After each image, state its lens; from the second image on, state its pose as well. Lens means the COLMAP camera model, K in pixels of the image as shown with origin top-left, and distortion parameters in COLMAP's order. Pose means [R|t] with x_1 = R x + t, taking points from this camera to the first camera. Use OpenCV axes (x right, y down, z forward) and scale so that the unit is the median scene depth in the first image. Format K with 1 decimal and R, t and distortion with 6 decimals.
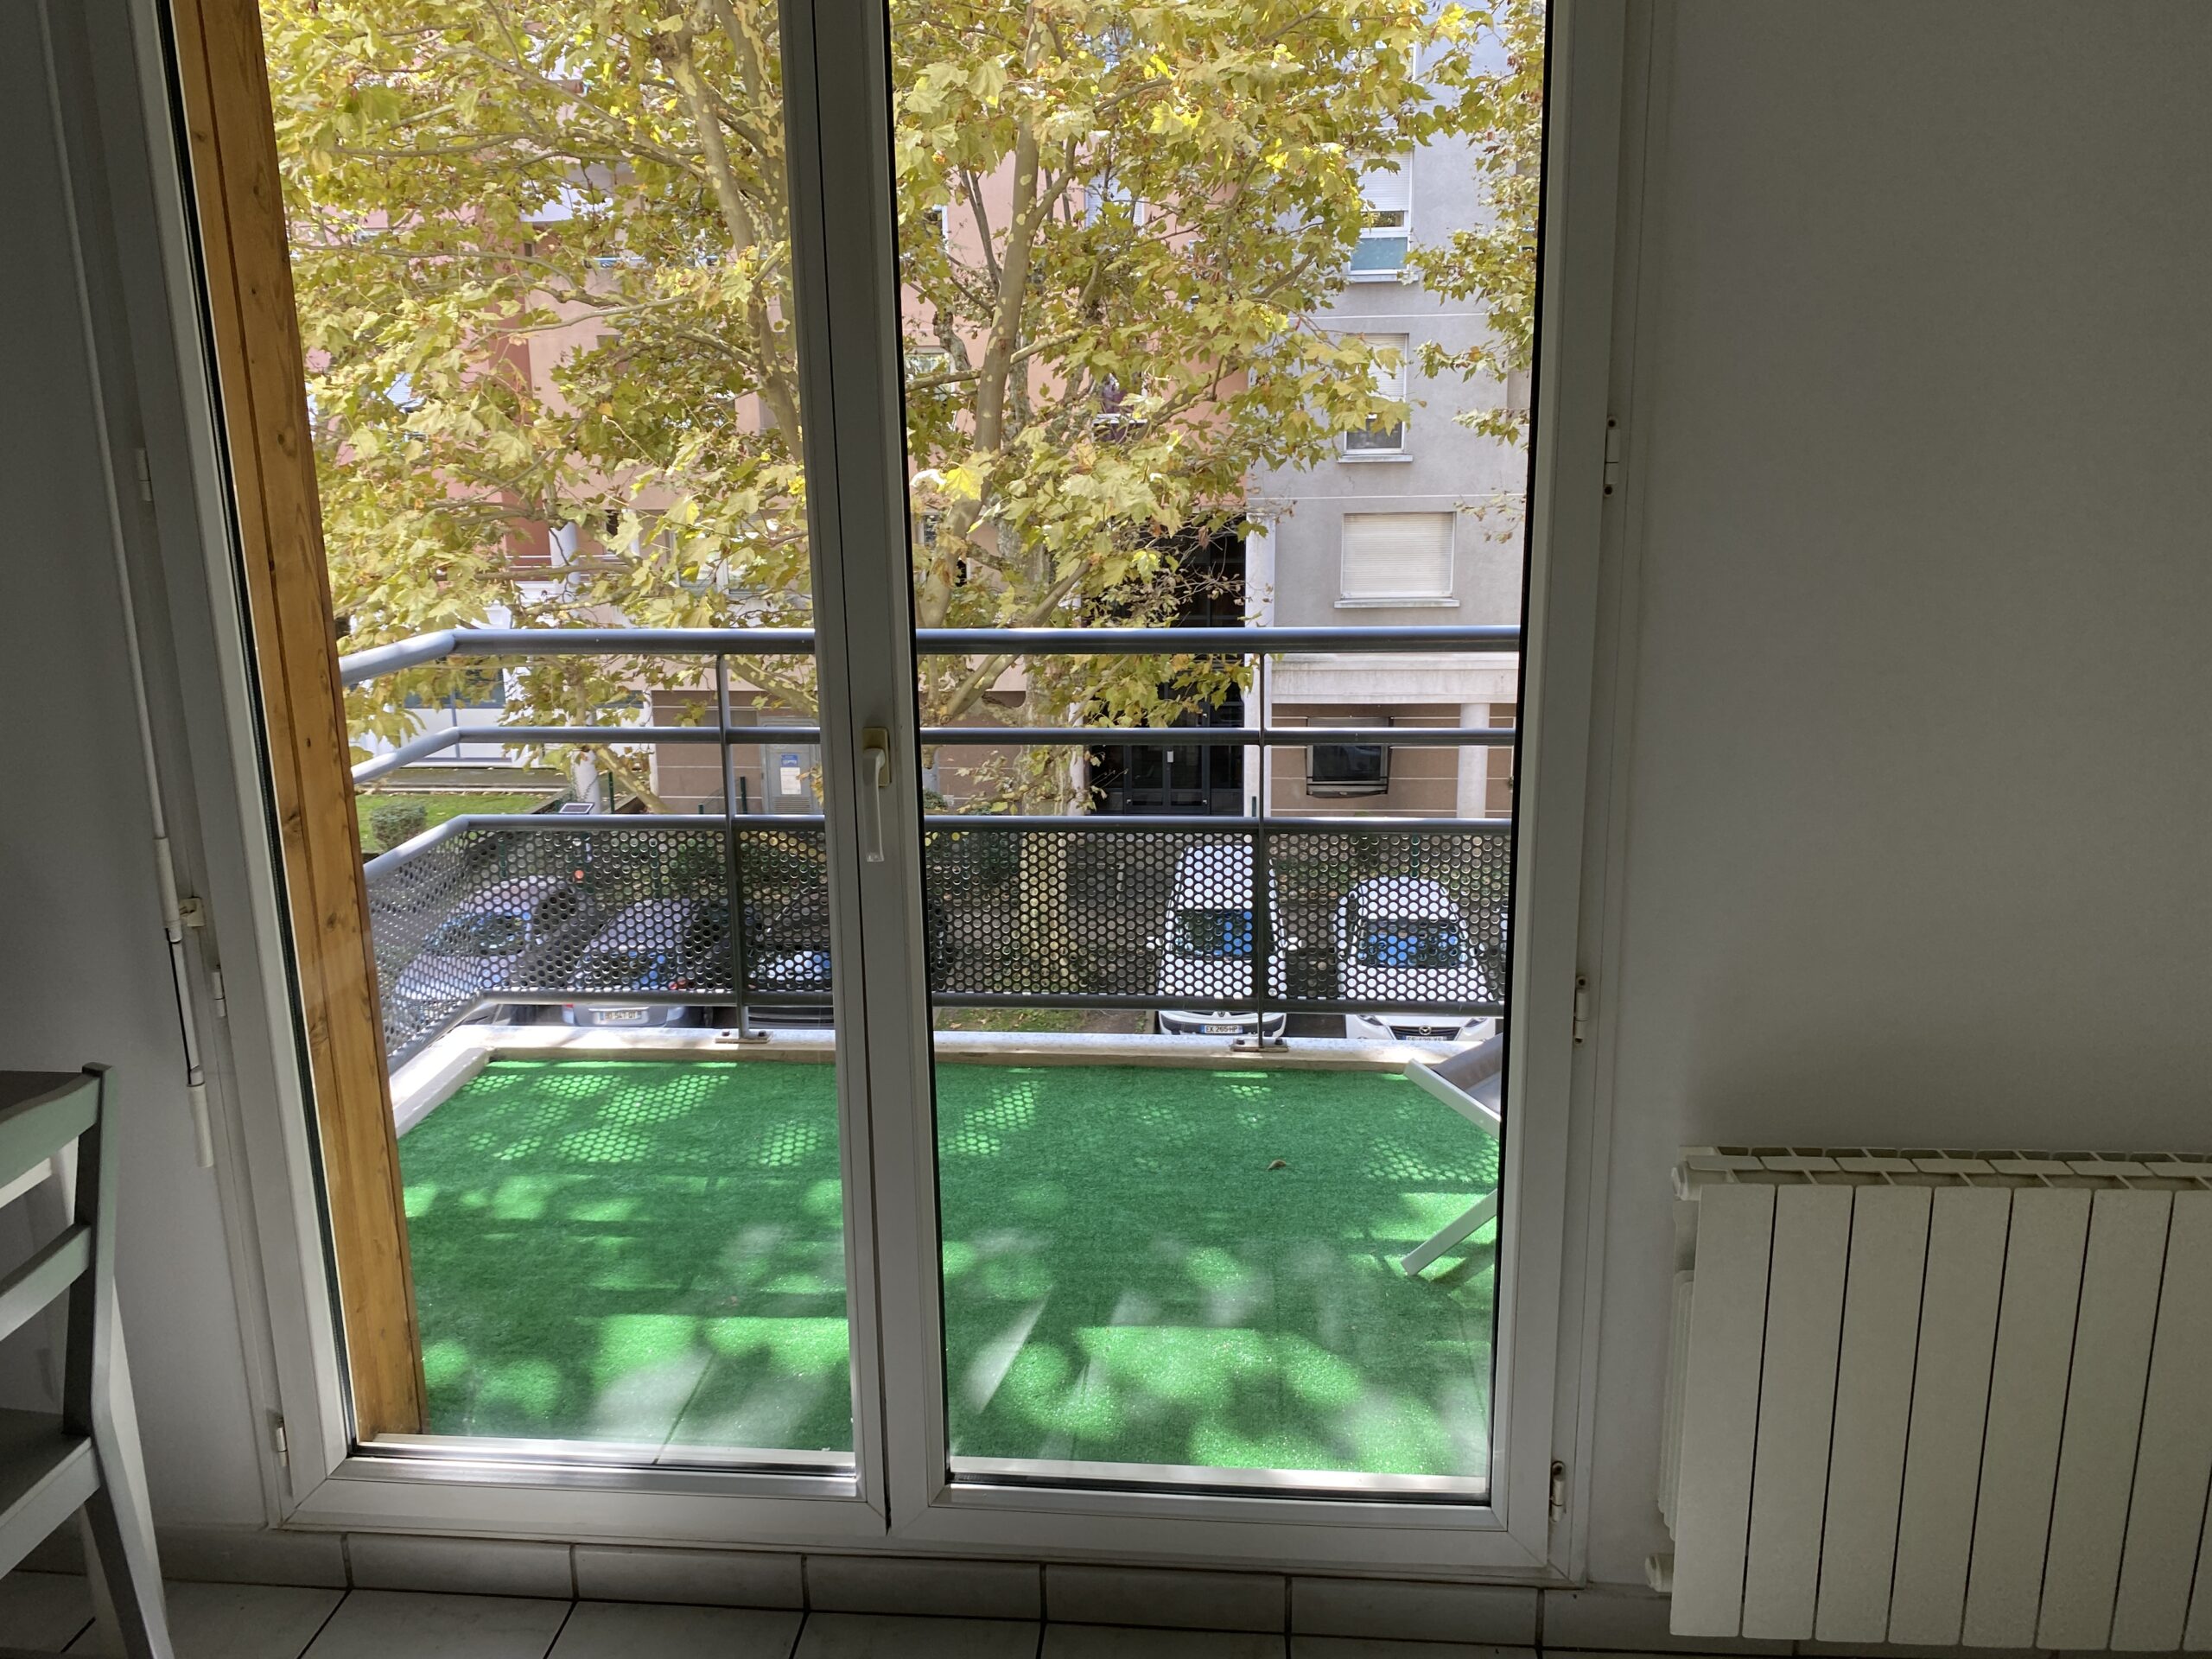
lens RADIAL K [[1716.6, 0, 1096.6], [0, 1716.6, 807.3], [0, 0, 1]] dist [0.052557, -0.083323]
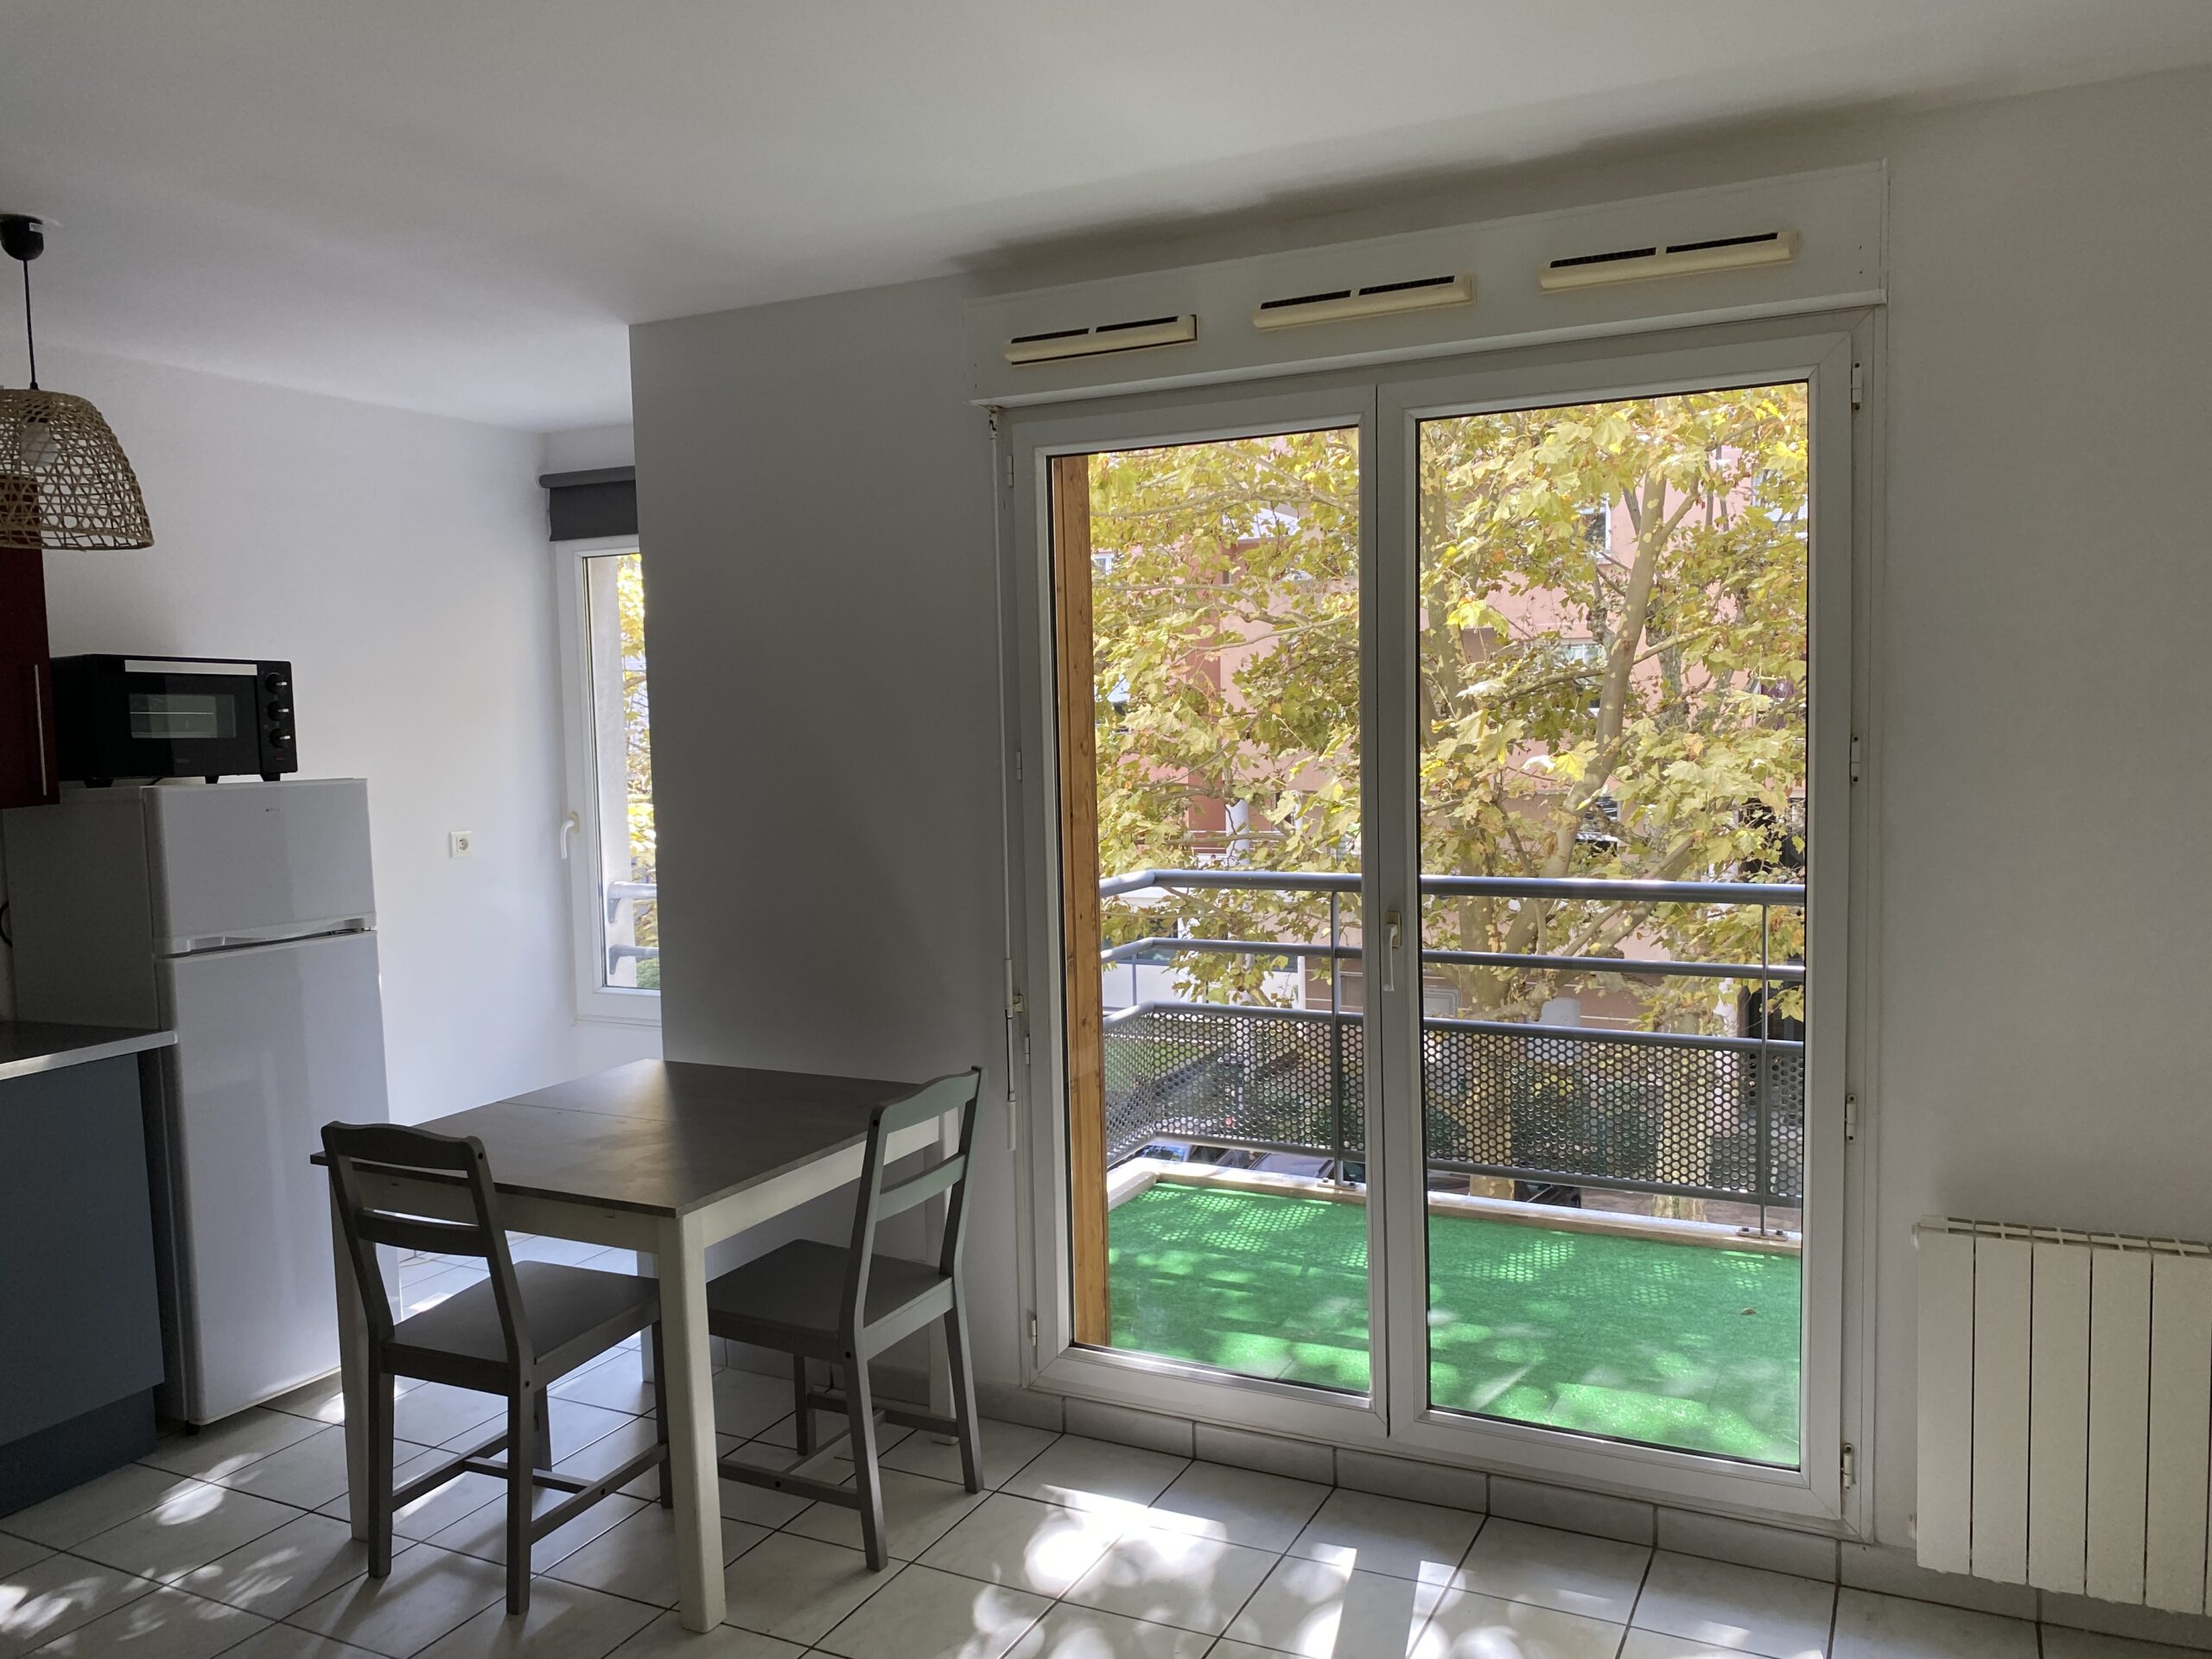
lens RADIAL K [[1716.6, 0, 1096.6], [0, 1716.6, 807.3], [0, 0, 1]] dist [0.052557, -0.083323]
pose [[0.928638, 0.014769, -0.370693, 0.112153], [-0.074528, 0.986264, -0.147407, 0.060910], [0.363424, 0.164515, 0.916983, -0.337647]]
